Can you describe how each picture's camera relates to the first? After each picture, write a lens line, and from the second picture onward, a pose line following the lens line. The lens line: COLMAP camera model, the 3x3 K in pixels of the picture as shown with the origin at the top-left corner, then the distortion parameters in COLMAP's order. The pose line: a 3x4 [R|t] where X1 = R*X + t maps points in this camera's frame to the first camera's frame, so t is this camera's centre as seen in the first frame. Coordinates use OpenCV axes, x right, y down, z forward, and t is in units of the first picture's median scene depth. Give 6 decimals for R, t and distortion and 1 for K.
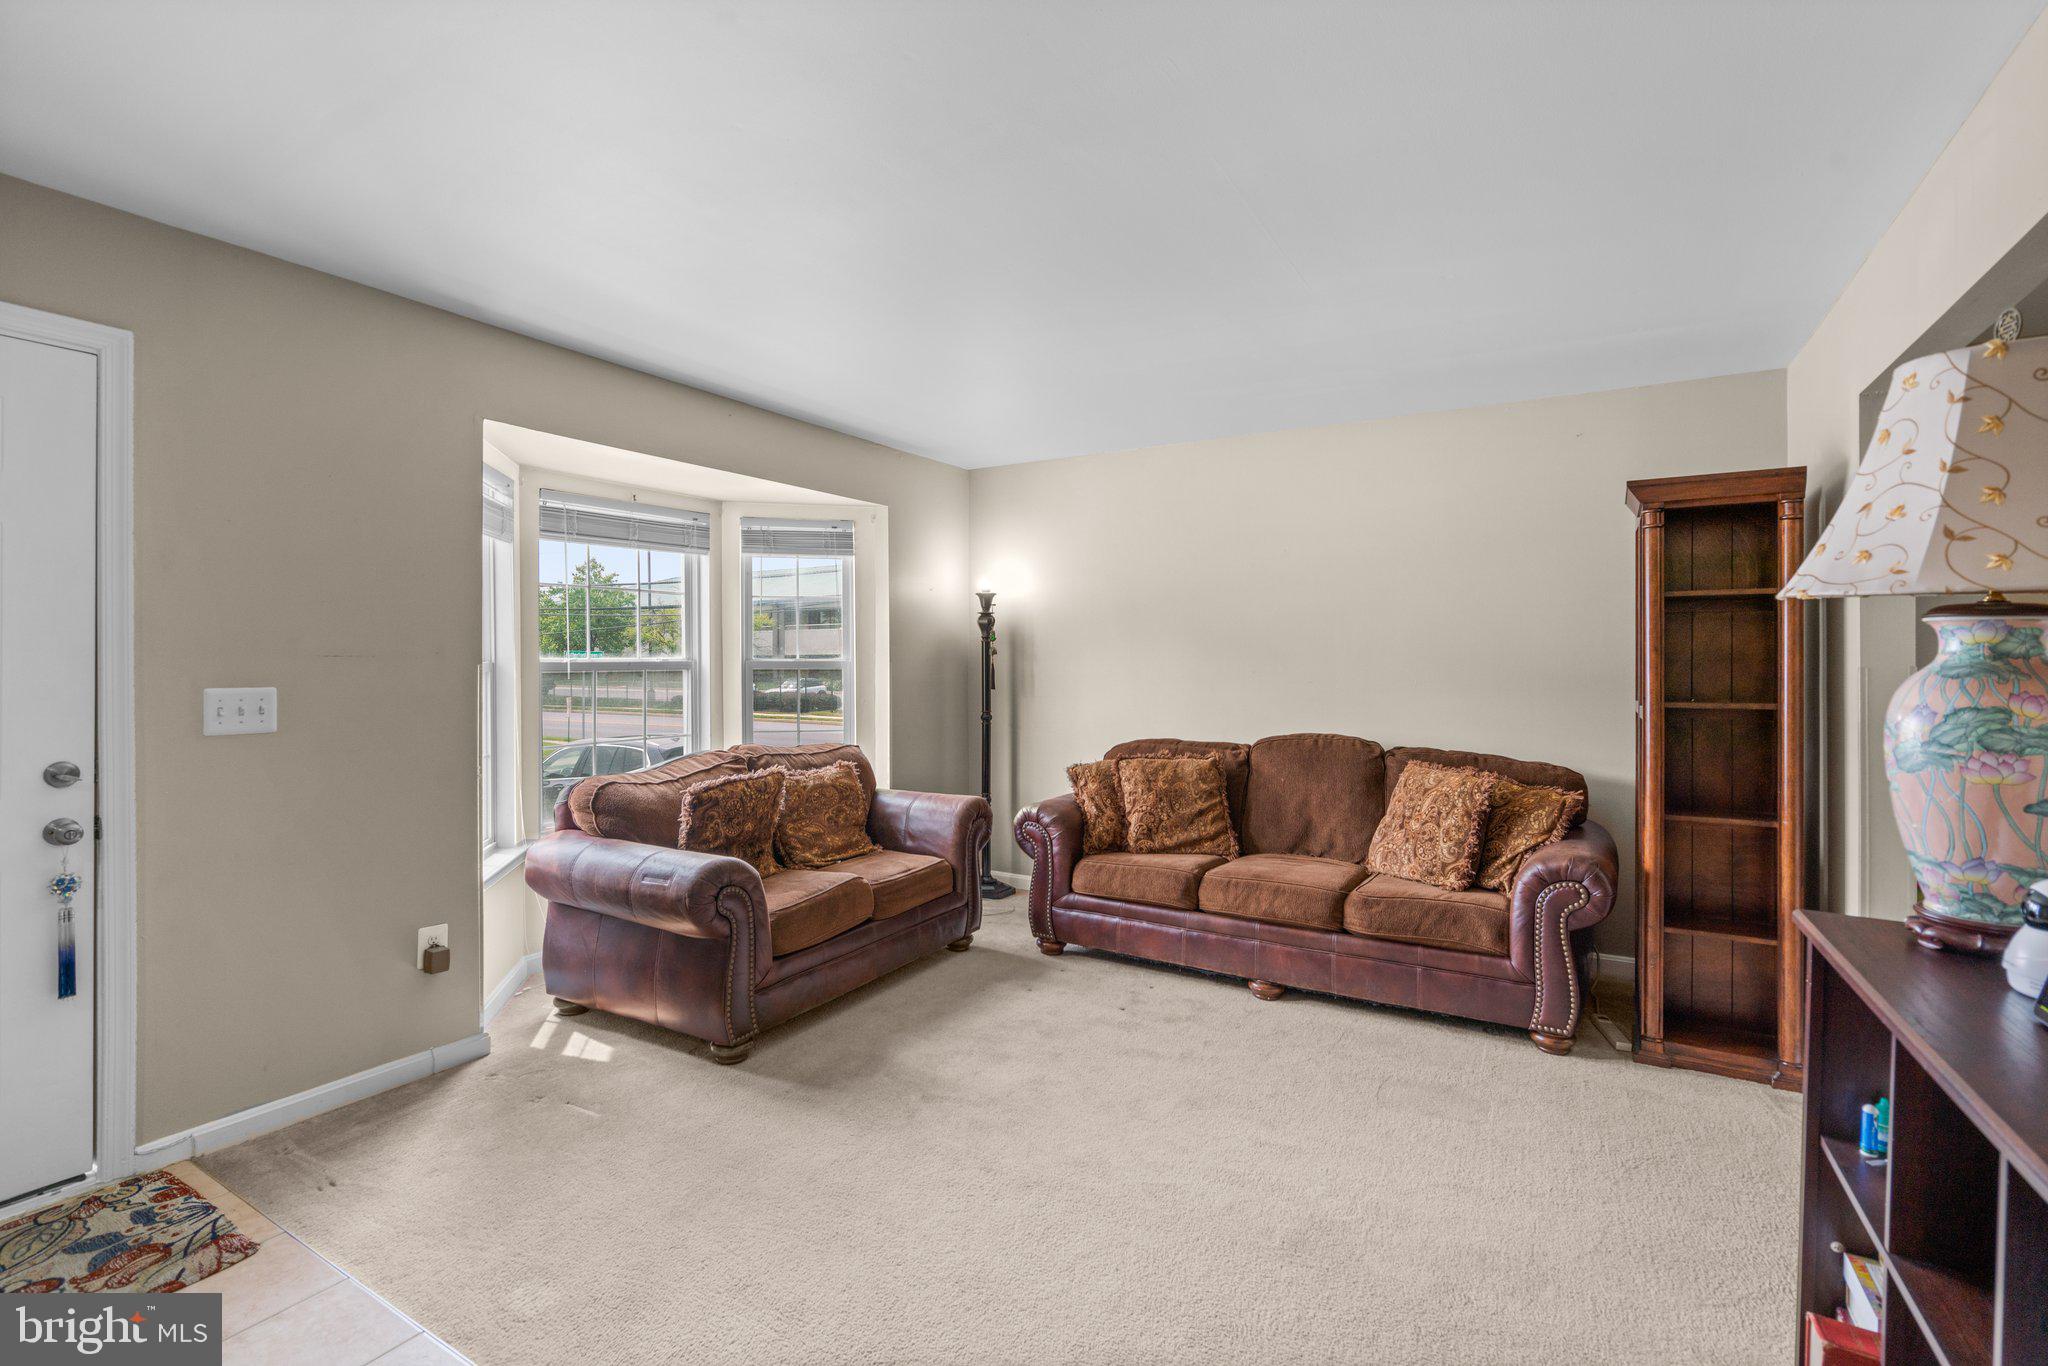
lens RADIAL K [[952.9, 0, 1009.3], [0, 952.9, 658.2], [0, 0, 1]] dist [-0.001286, 0.000583]
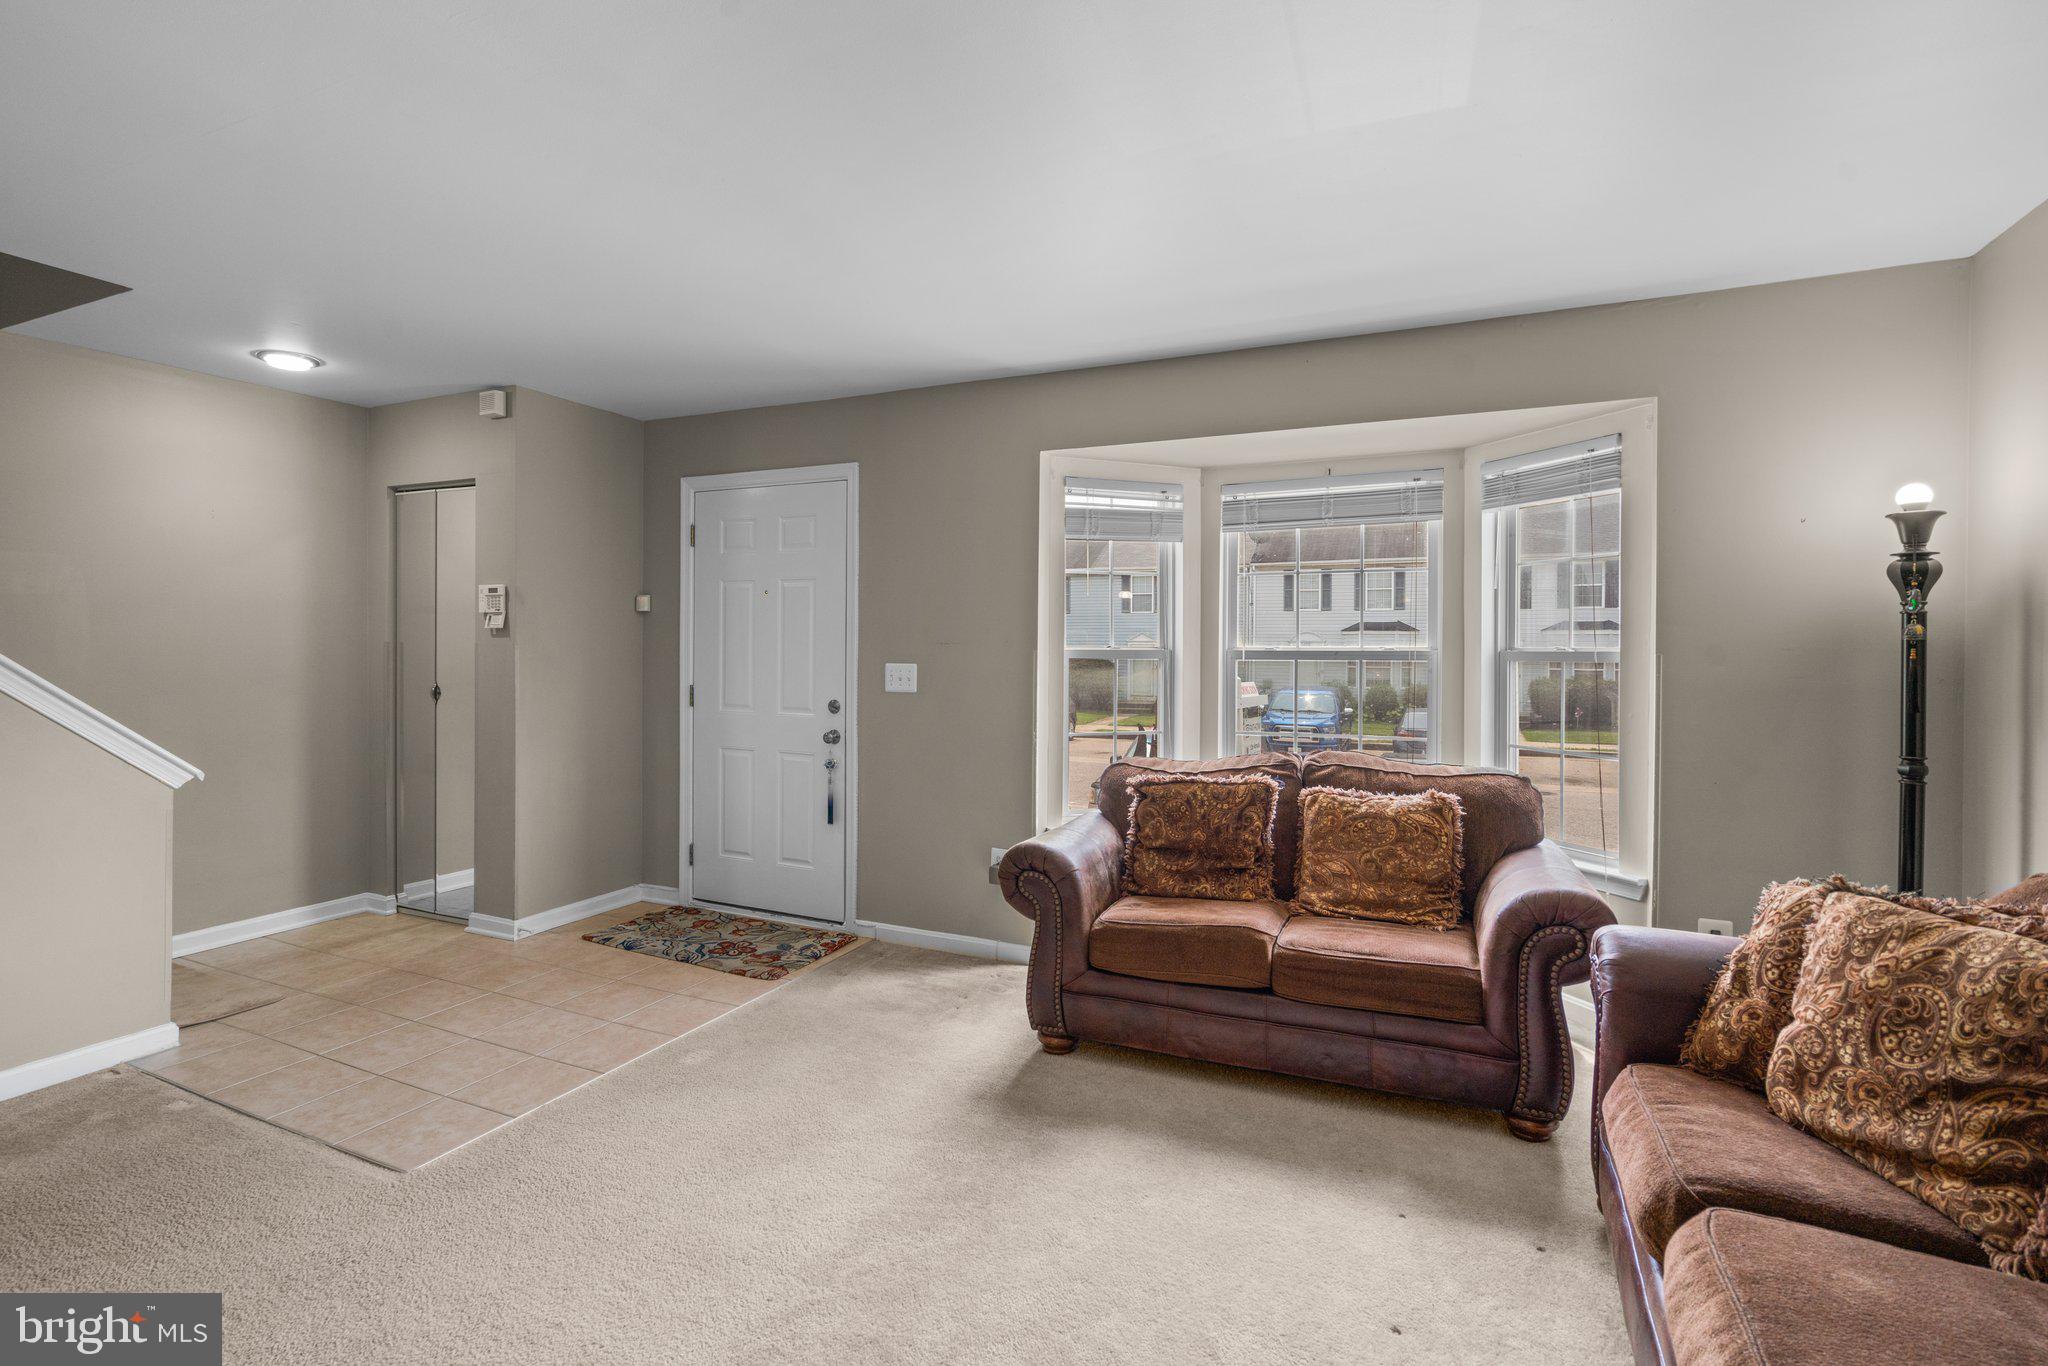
lens RADIAL K [[952.9, 0, 1009.3], [0, 952.9, 658.2], [0, 0, 1]] dist [-0.001286, 0.000583]
pose [[0.112526, 0.010856, -0.993589, 0.608821], [-0.002614, 0.999940, 0.010629, 0.002978], [0.993645, 0.001401, 0.112548, 0.745090]]
